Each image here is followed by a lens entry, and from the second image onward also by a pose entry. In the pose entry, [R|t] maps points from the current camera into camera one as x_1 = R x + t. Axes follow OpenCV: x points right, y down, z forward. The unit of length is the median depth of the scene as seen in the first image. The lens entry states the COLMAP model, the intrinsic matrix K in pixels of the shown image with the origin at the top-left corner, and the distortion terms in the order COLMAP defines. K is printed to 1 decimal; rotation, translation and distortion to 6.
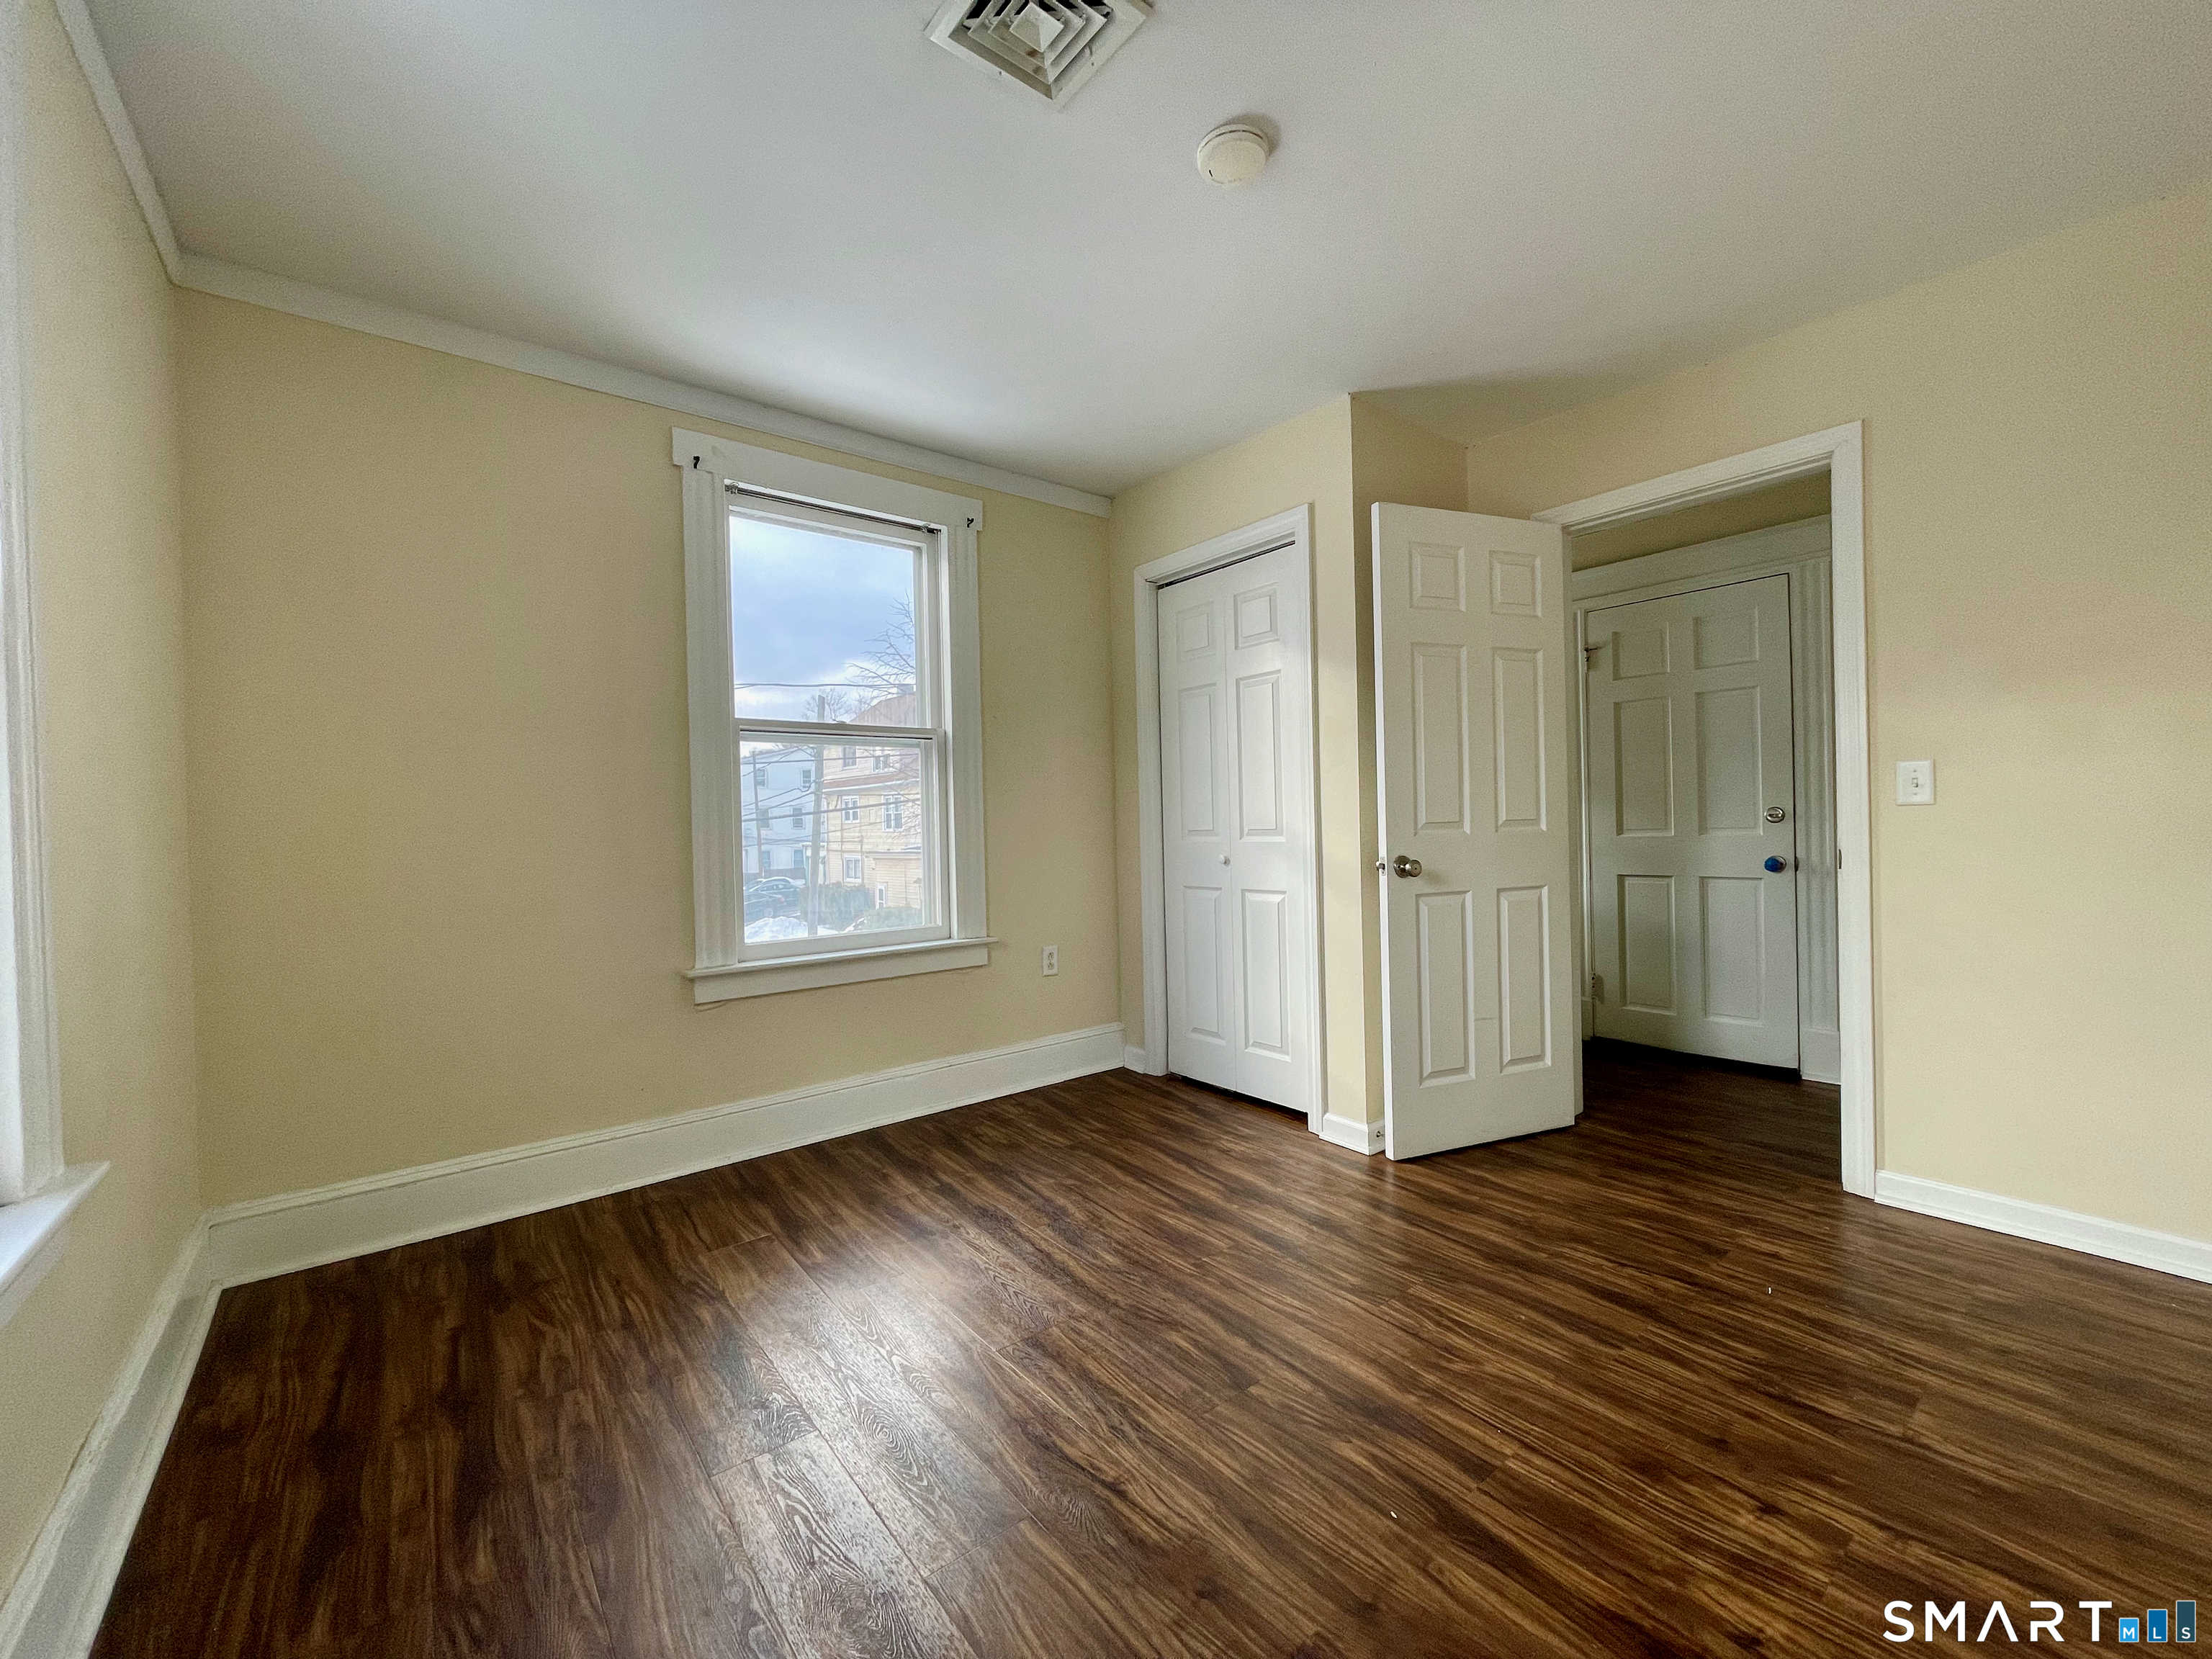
lens RADIAL K [[889.4, 0, 1106.3], [0, 889.4, 827.5], [0, 0, 1]] dist [0.000287, 0.000067]
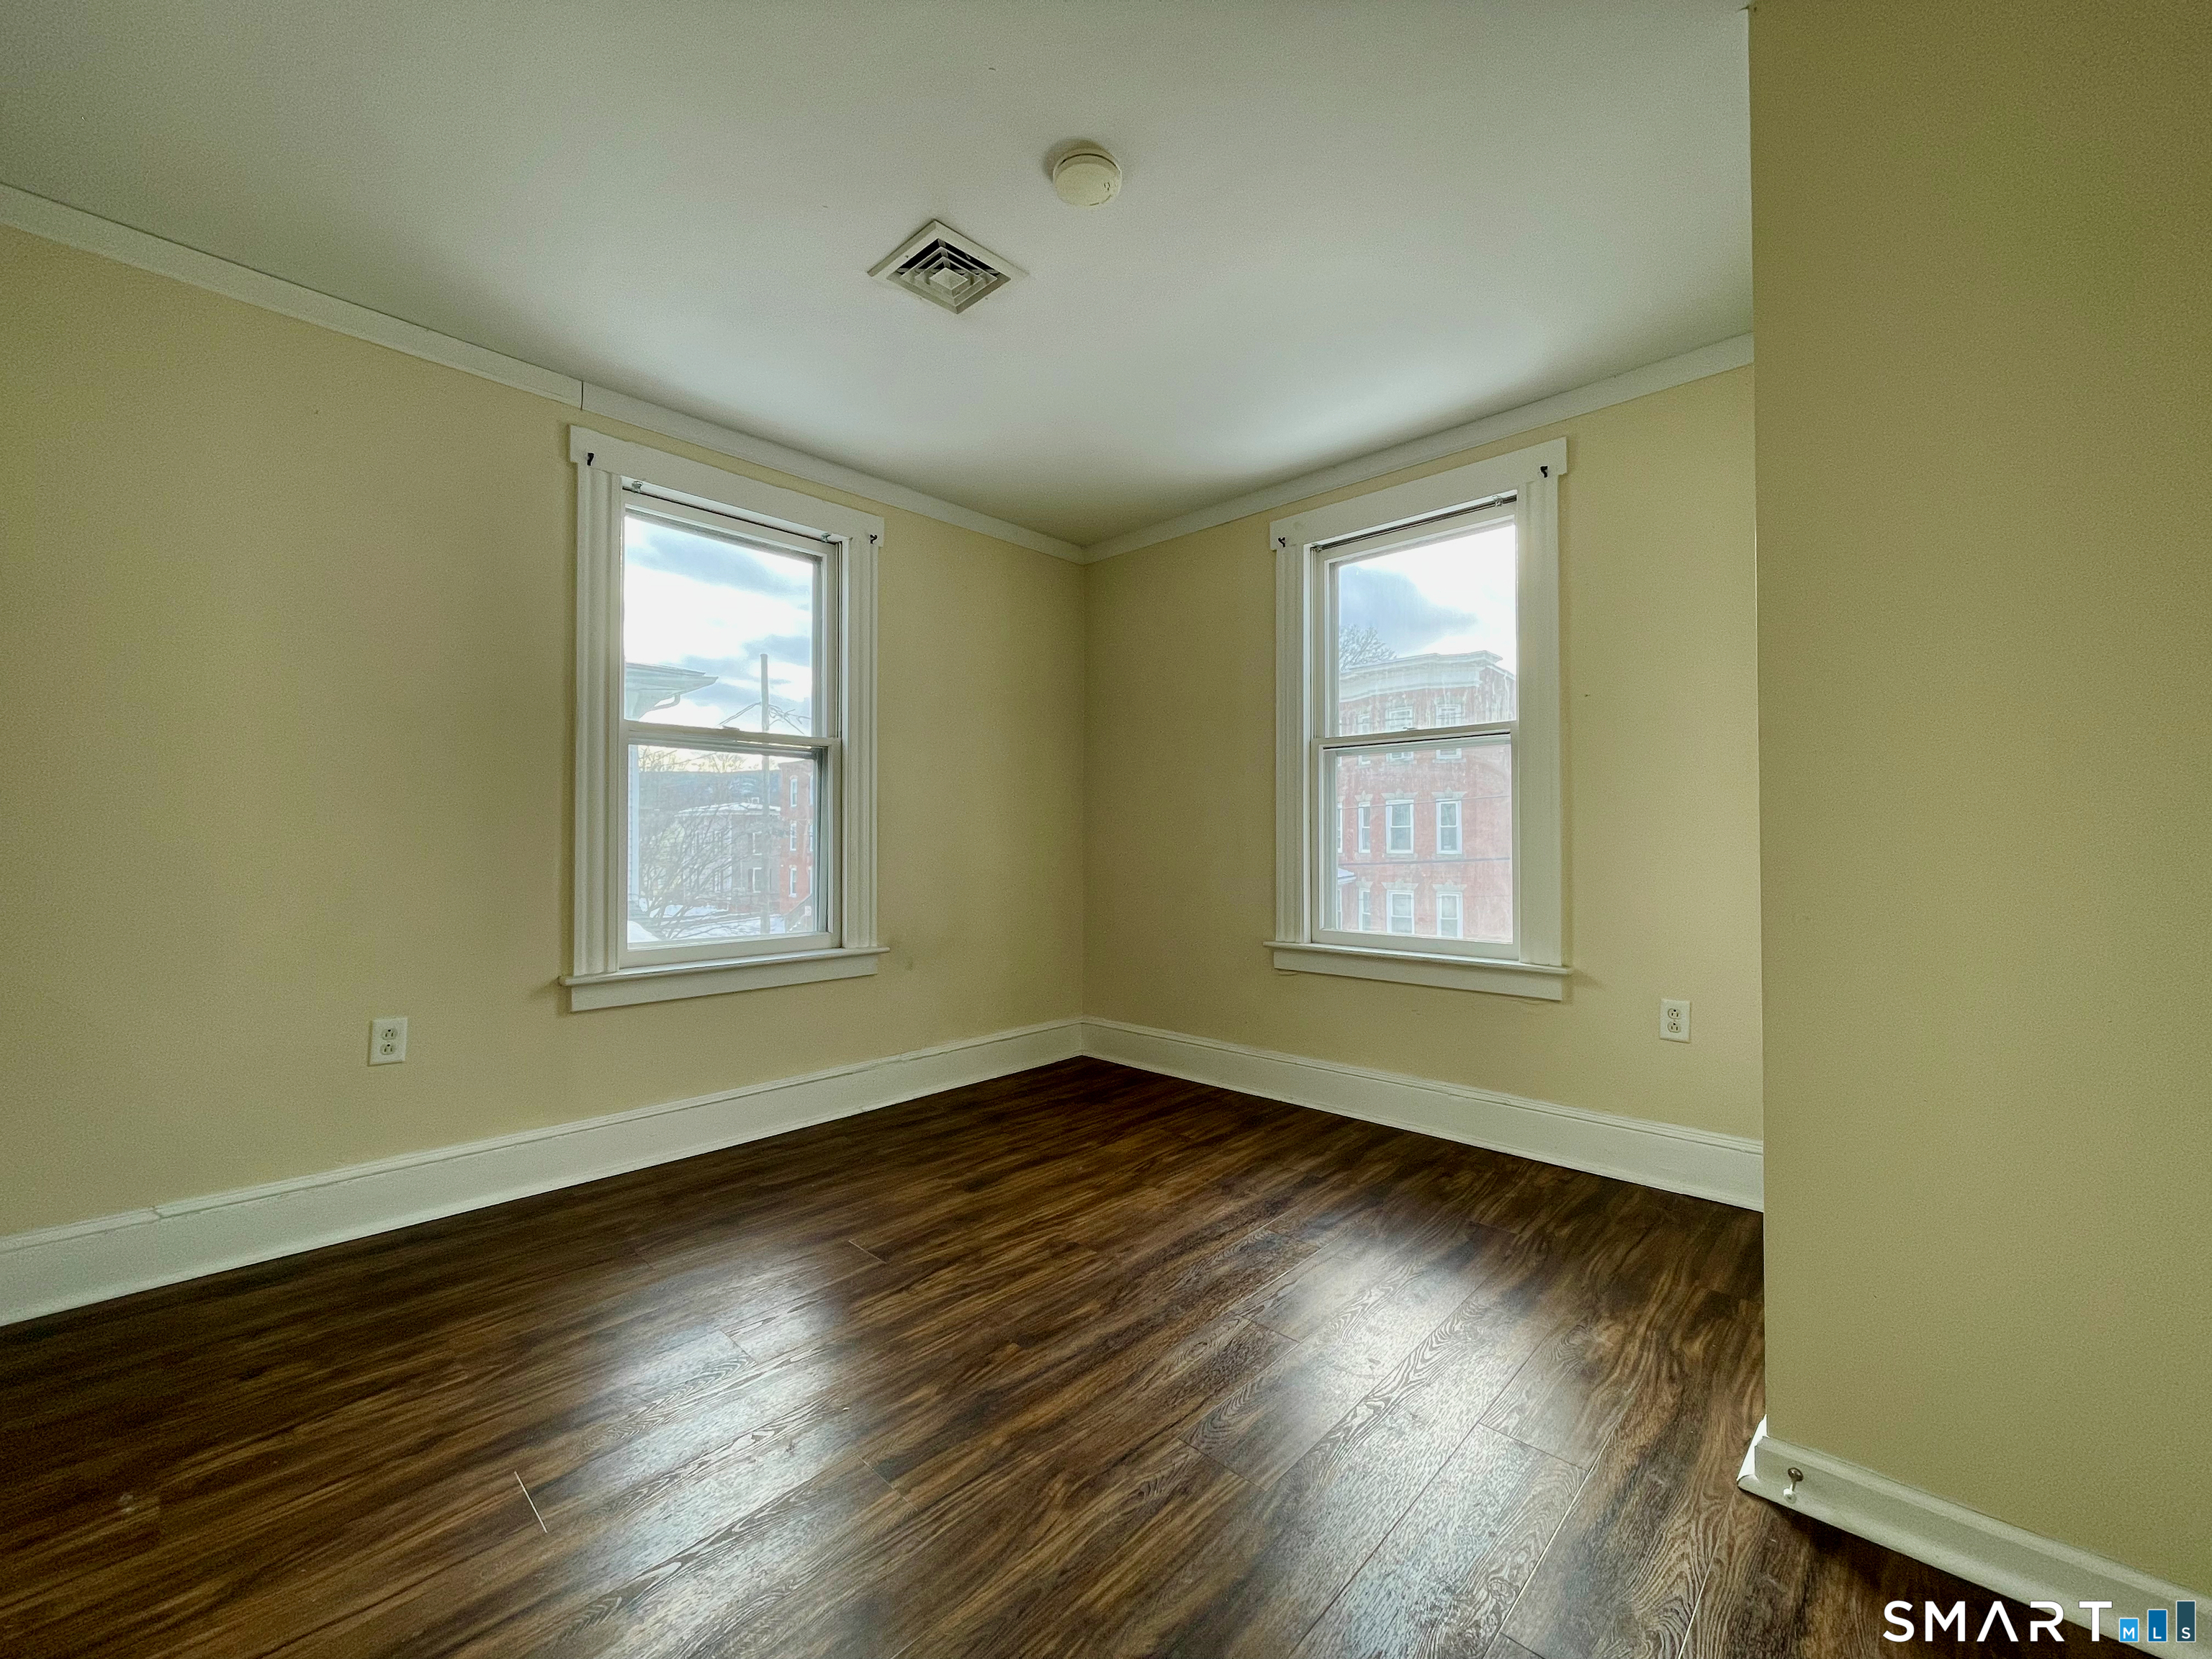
lens RADIAL K [[889.4, 0, 1106.3], [0, 889.4, 827.5], [0, 0, 1]] dist [0.000287, 0.000067]
pose [[0.131455, 0.004228, -0.991313, 0.737078], [-0.006197, 0.999975, 0.003443, -0.006602], [0.991303, 0.005691, 0.131478, 0.563526]]
